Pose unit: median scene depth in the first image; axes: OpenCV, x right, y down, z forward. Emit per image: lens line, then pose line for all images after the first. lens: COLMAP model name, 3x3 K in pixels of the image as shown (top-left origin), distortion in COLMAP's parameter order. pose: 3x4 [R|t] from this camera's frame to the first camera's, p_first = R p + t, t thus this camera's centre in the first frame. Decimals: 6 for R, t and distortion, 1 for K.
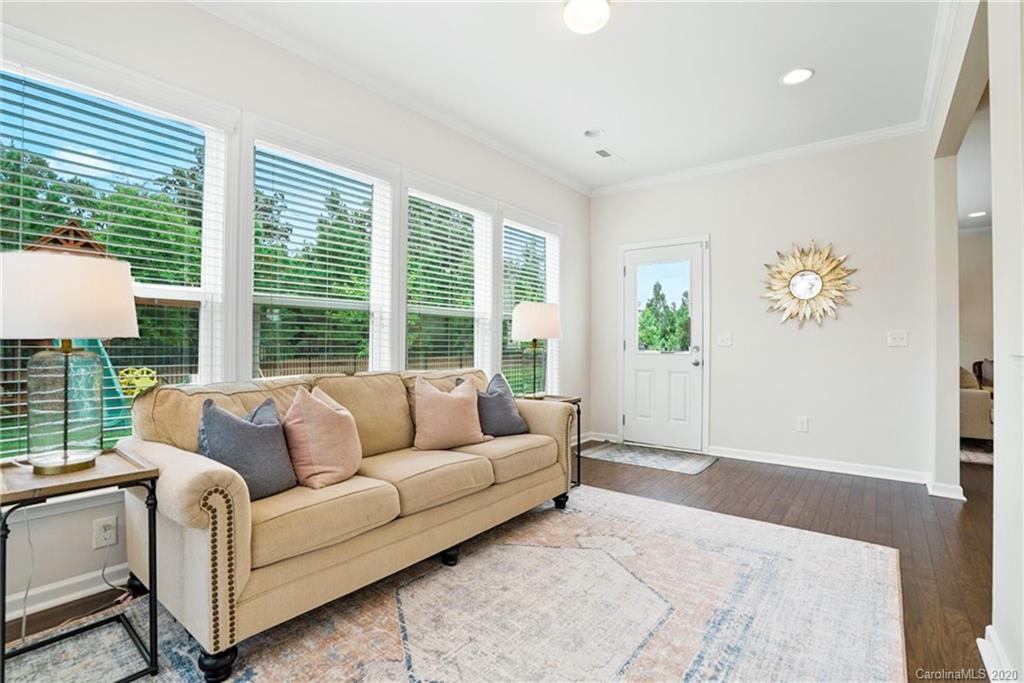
lens RADIAL K [[476.0, 0, 515.2], [0, 476.0, 340.8], [0, 0, 1]] dist [-0.052396, 0.014869]
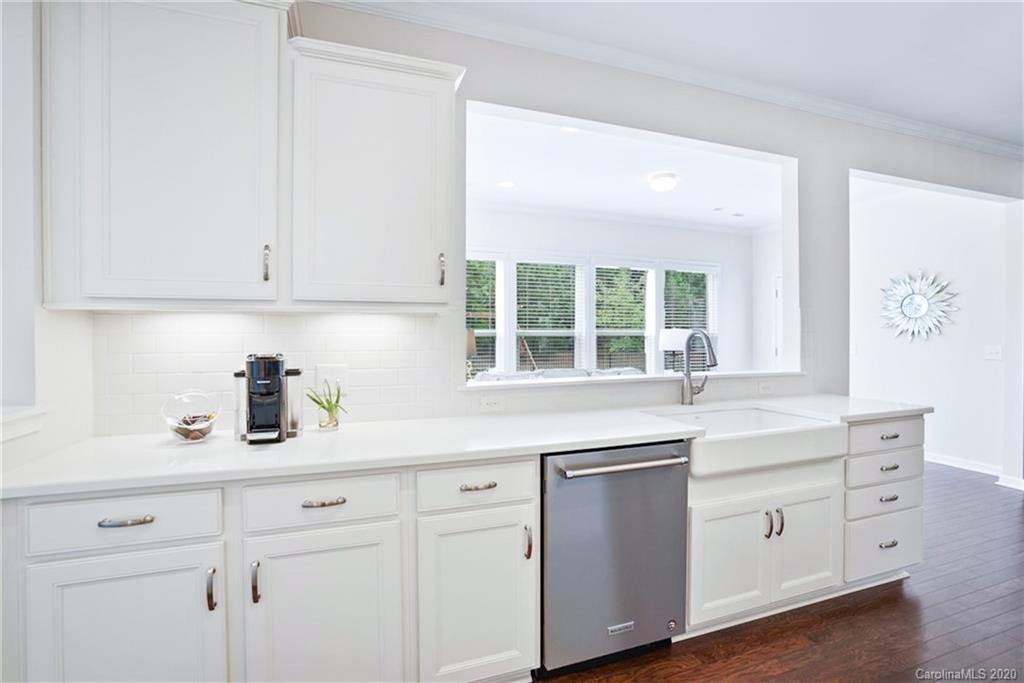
lens RADIAL K [[476.0, 0, 515.2], [0, 476.0, 340.8], [0, 0, 1]] dist [-0.052396, 0.014869]
pose [[0.848151, 0.000739, -0.529754, 0.389926], [0.007839, 0.999872, 0.013944, -0.056392], [0.529696, -0.015980, 0.848037, -0.563511]]
